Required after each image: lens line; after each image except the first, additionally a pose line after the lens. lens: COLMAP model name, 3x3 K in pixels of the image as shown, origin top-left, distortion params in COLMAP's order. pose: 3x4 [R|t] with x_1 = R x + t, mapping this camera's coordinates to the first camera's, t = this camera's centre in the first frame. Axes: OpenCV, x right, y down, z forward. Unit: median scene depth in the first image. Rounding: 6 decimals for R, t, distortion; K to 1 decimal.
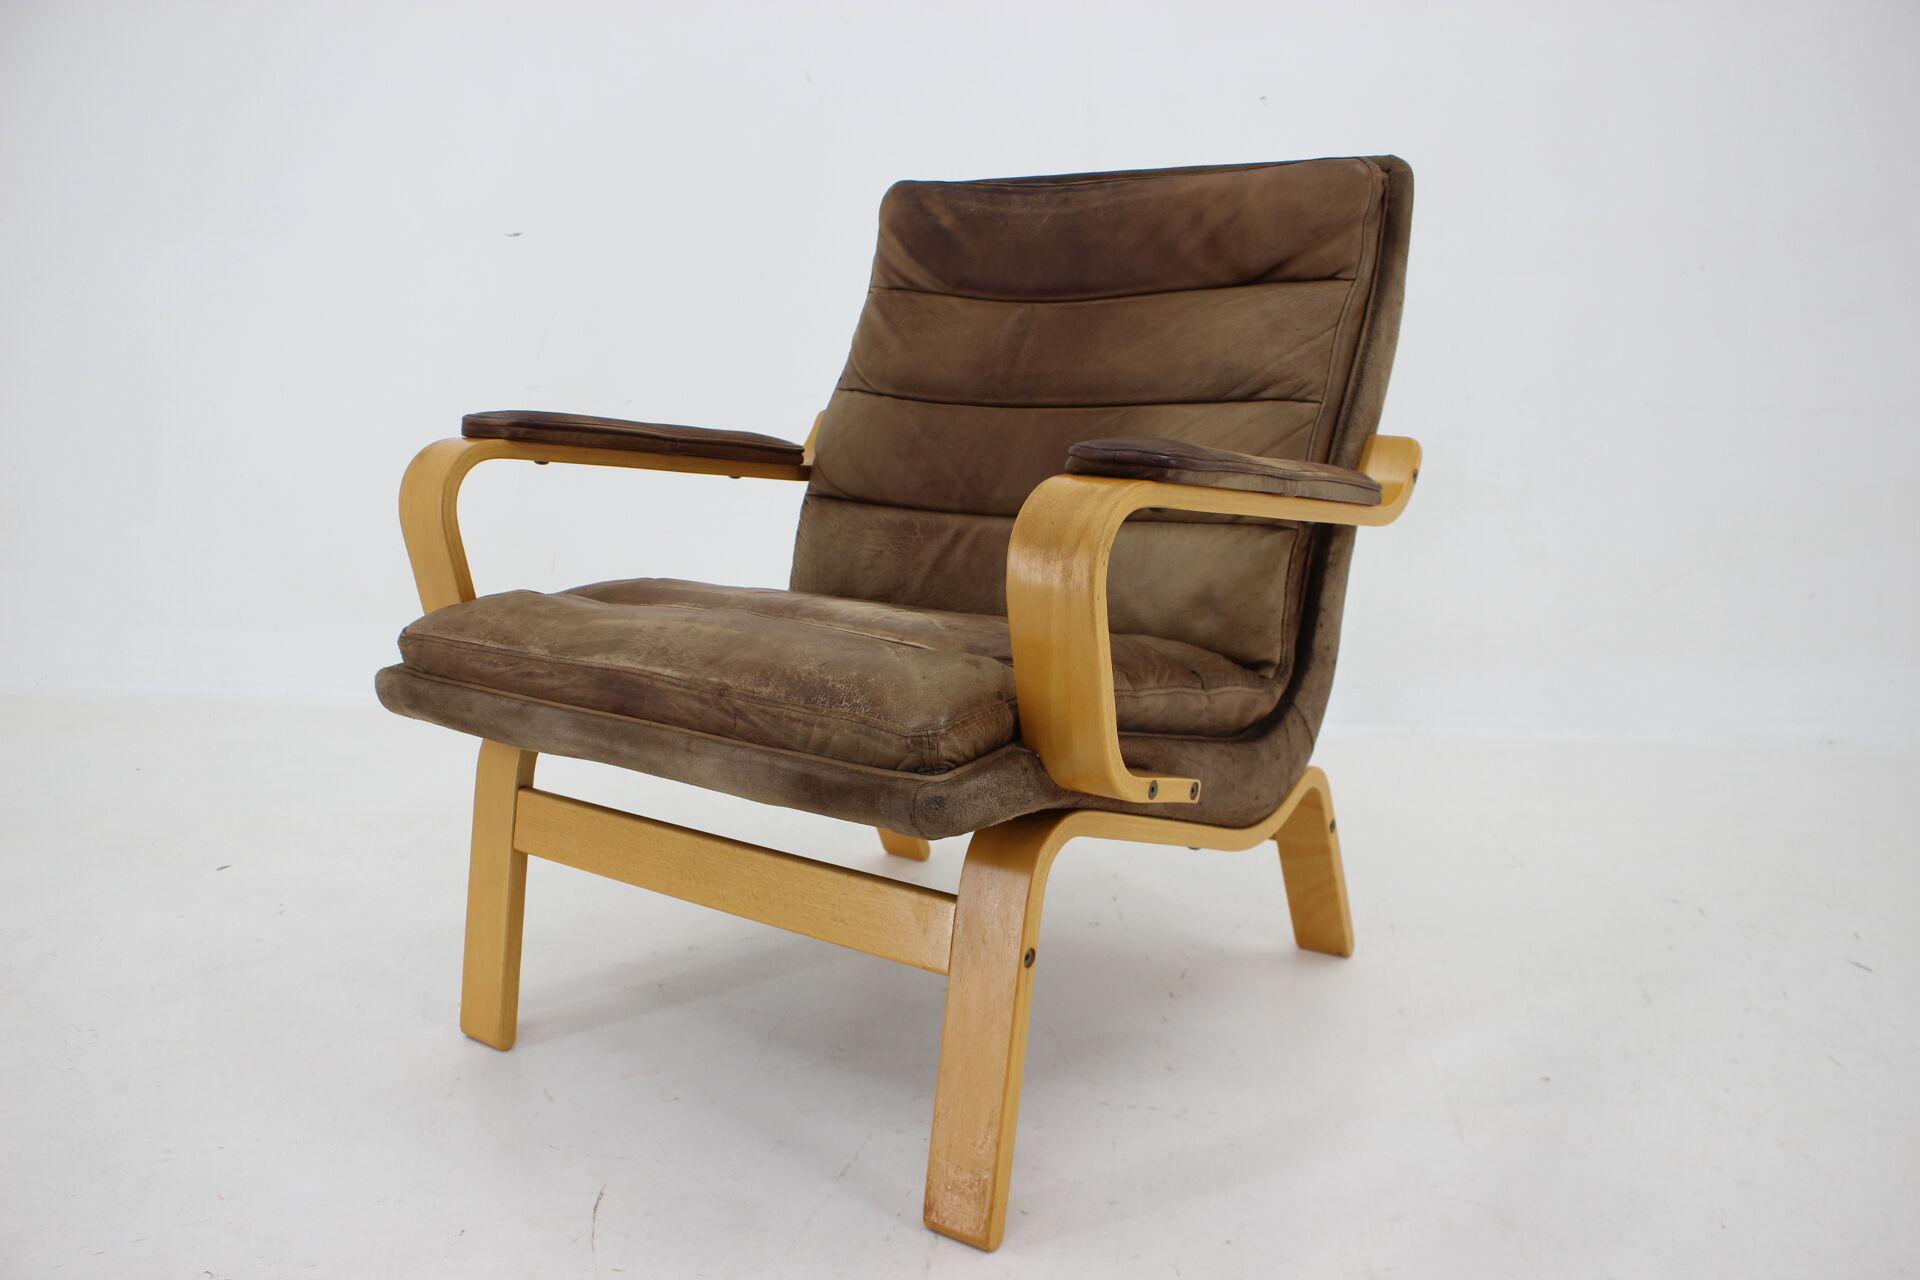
lens RADIAL K [[1606.0, 0, 960.0], [0, 1606.0, 640.0], [0, 0, 1]] dist [-0.114111, 0.002243]
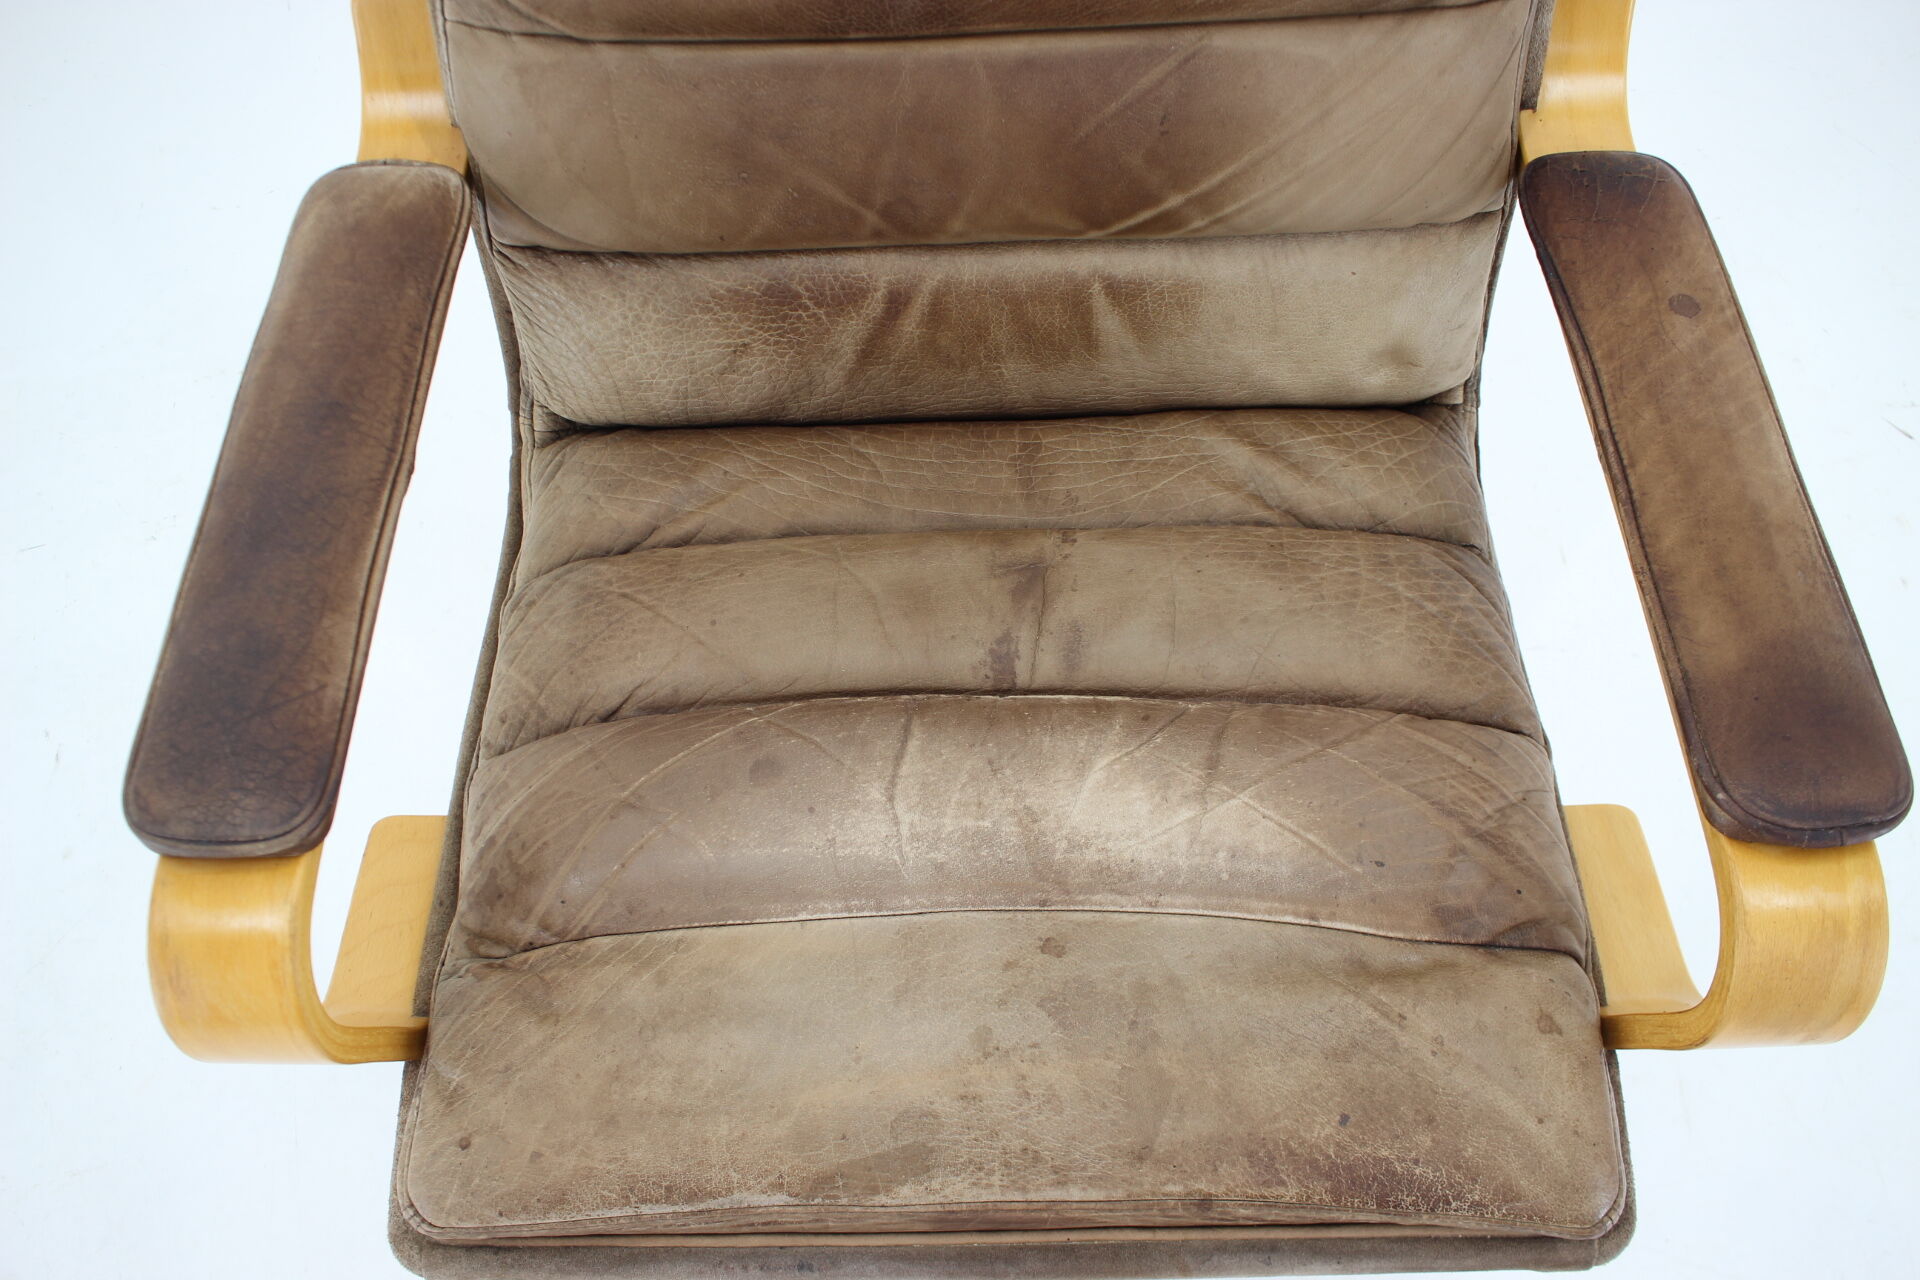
lens RADIAL K [[1632.0, 0, 960.6], [0, 1632.0, 658.1], [0, 0, 1]] dist [-0.159256, 0.121594]
pose [[0.804136, -0.544340, 0.238869, -0.202125], [0.132382, 0.555730, 0.820755, -0.495829], [-0.579517, -0.628377, 0.518943, 0.655075]]
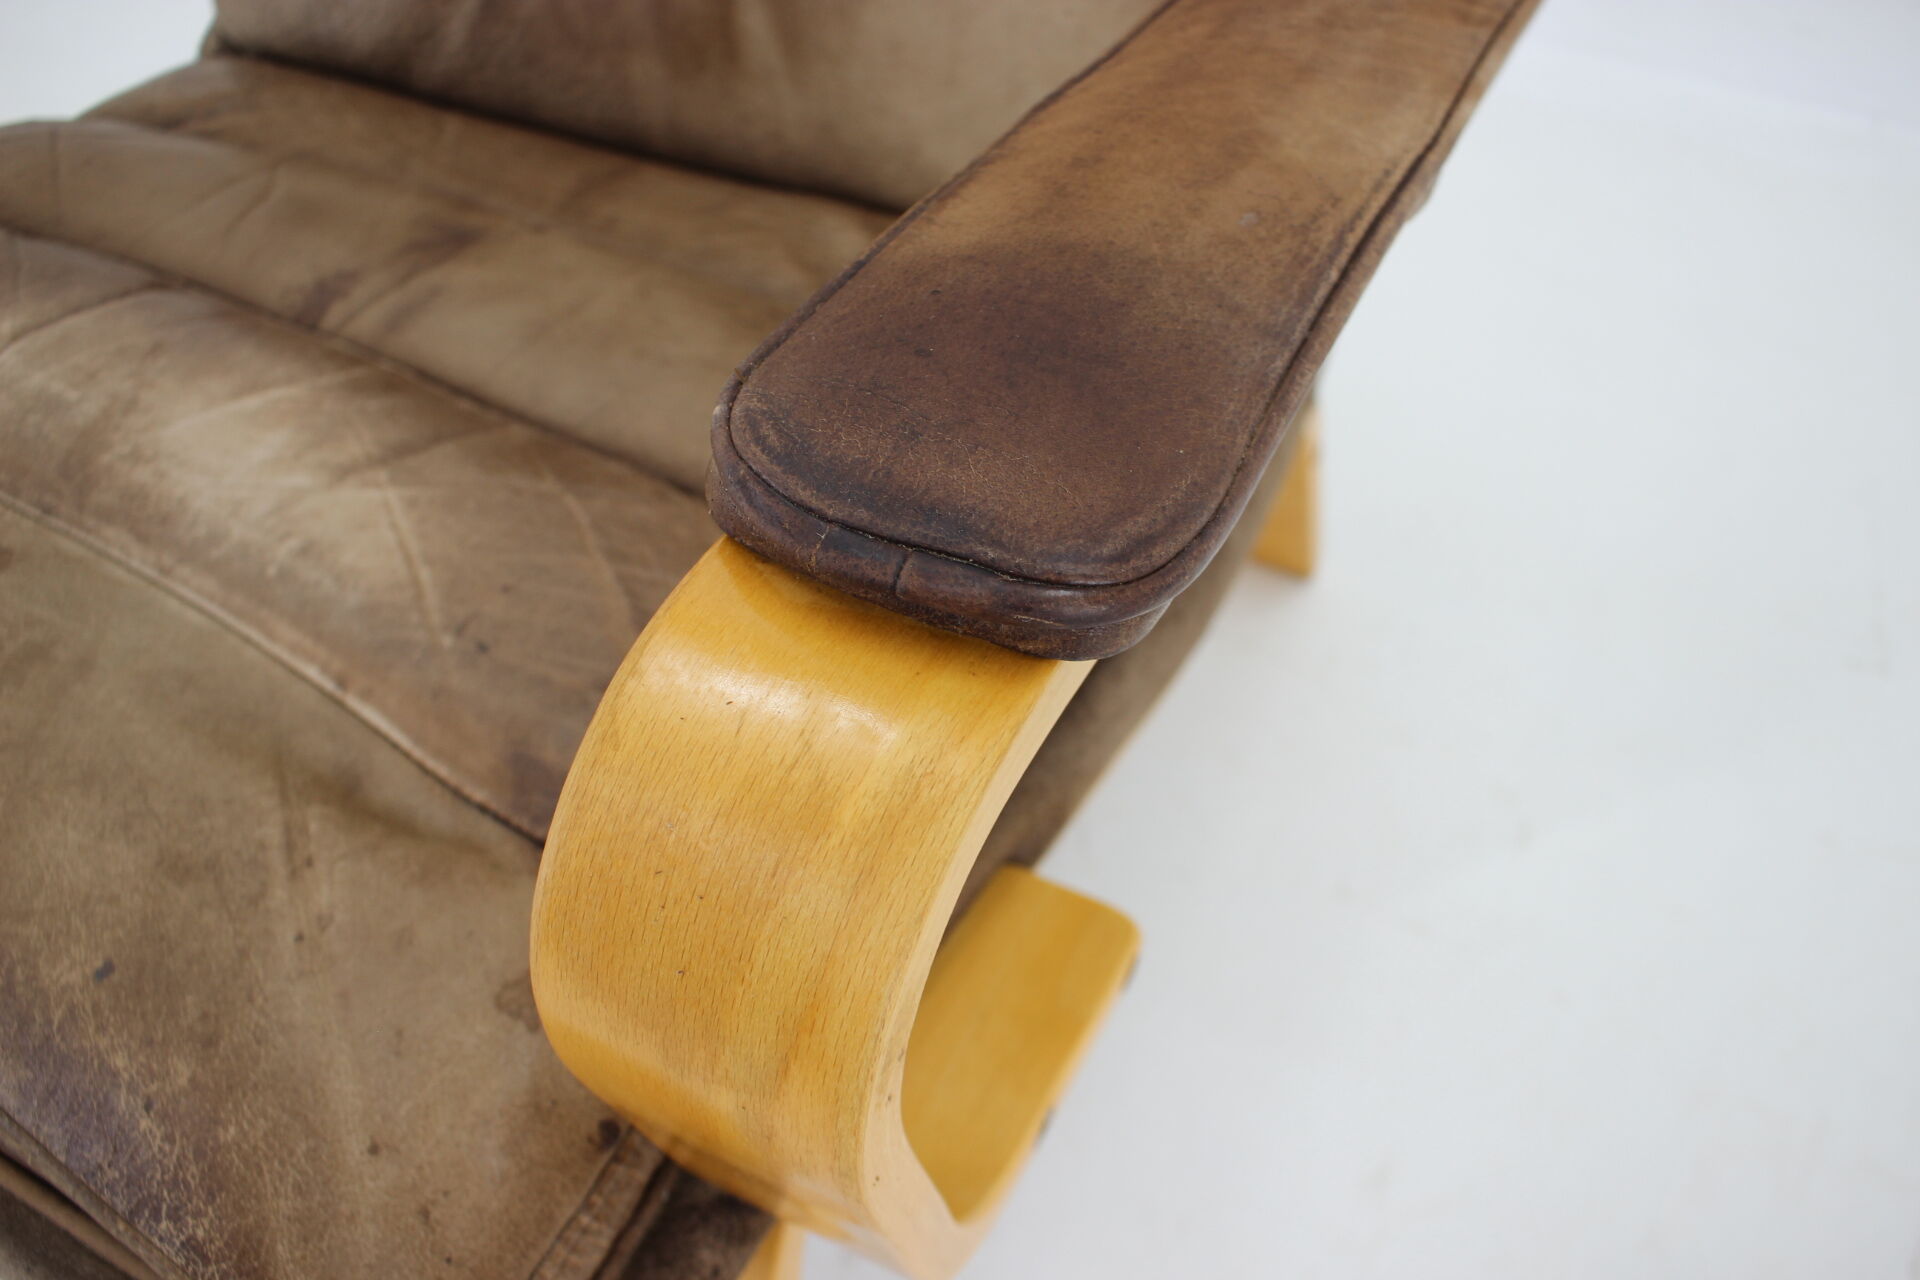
lens RADIAL K [[1632.0, 0, 960.6], [0, 1632.0, 658.1], [0, 0, 1]] dist [-0.159256, 0.121594]
pose [[0.988905, -0.121035, 0.086122, 0.058793], [0.041715, 0.782702, 0.620996, -0.183098], [-0.142570, -0.610514, 0.779068, 0.564973]]
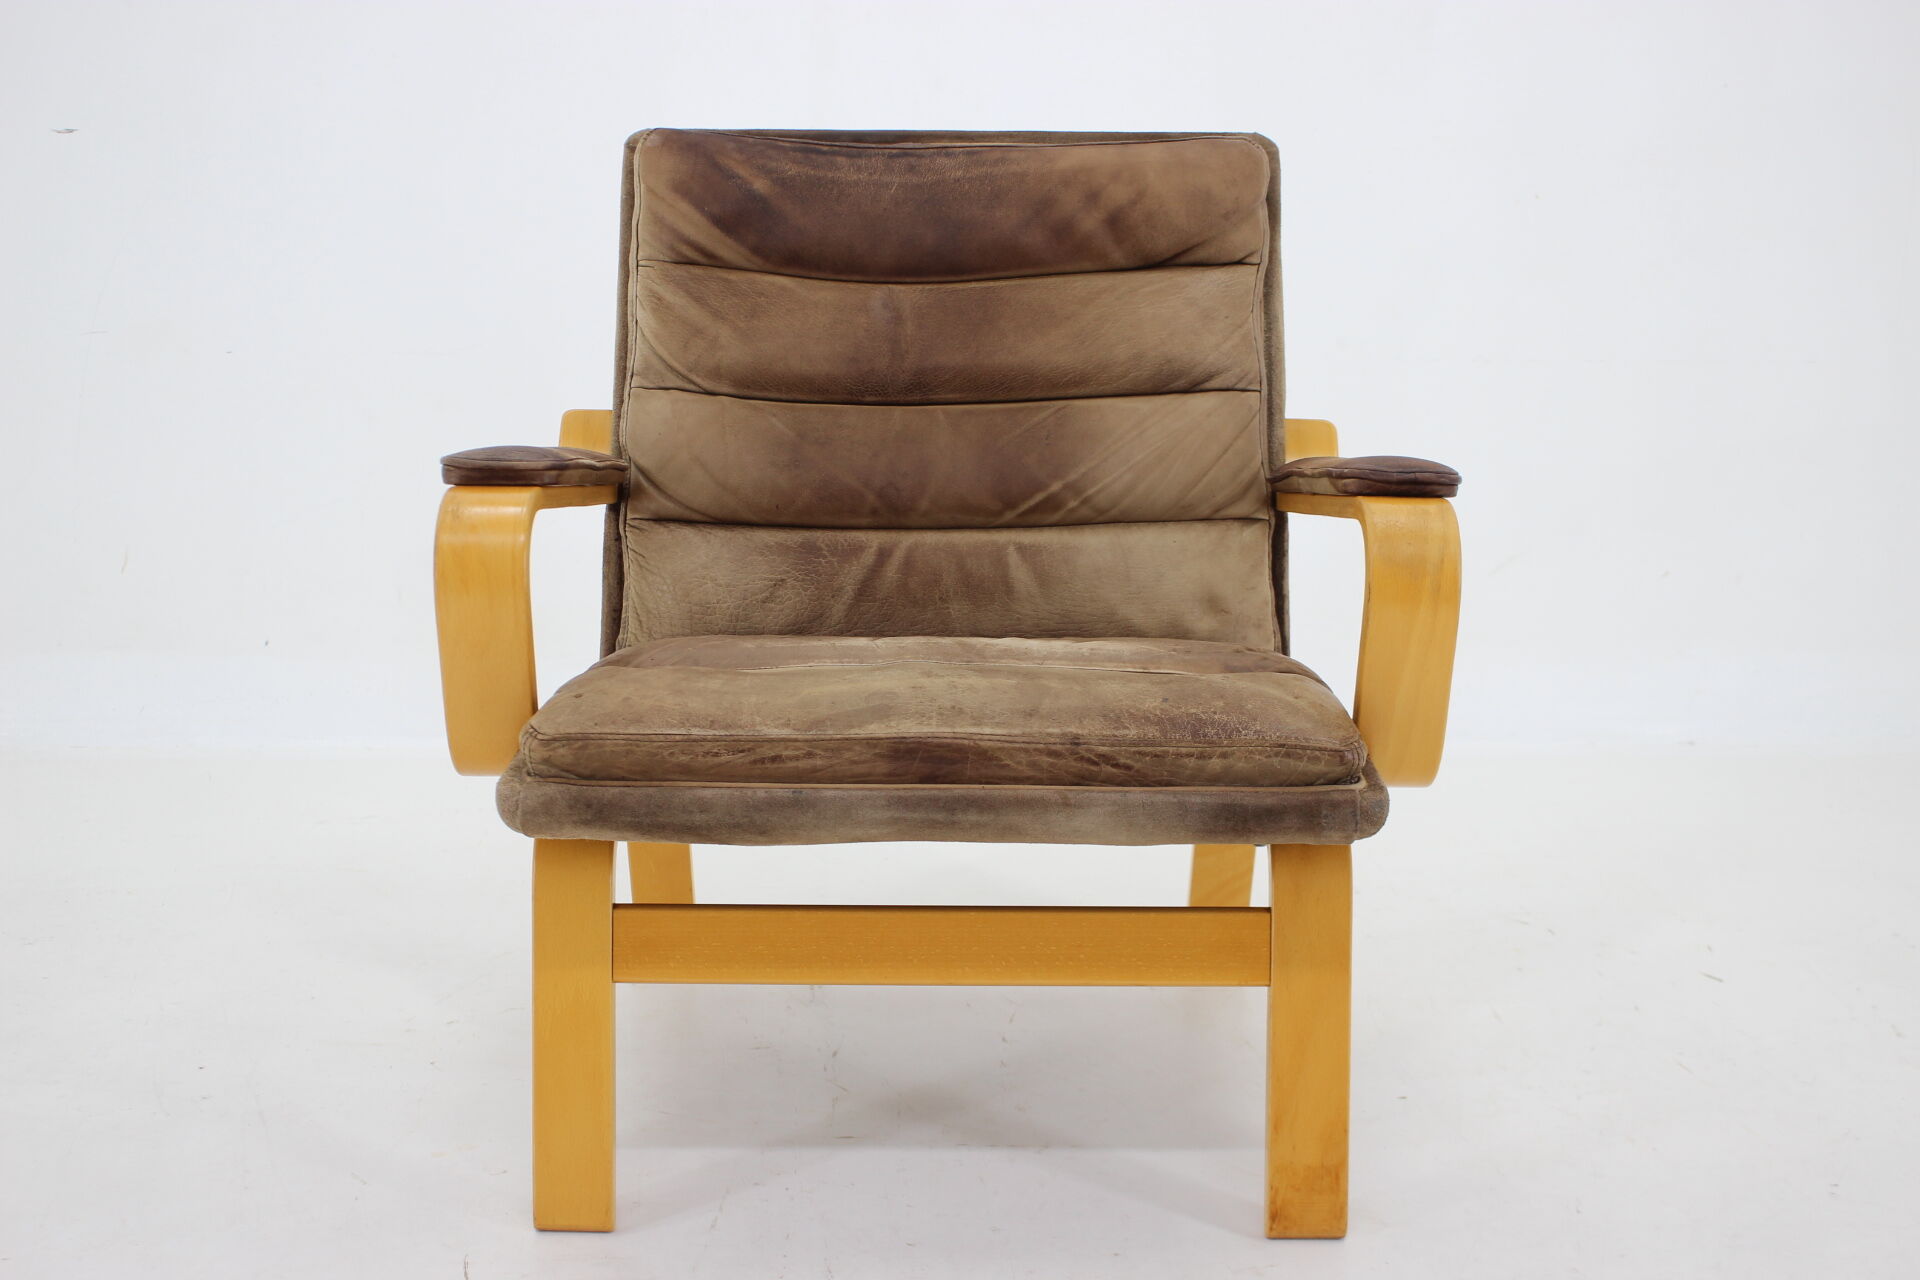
lens RADIAL K [[2428.9, 0, 962.9], [0, 2428.9, 664.3], [0, 0, 1]] dist [-0.095743, -0.011842]
pose [[0.806323, -0.114185, 0.580349, -0.806074], [0.103808, 0.993279, 0.051201, -0.073861], [-0.582294, 0.018960, 0.812757, -0.123107]]
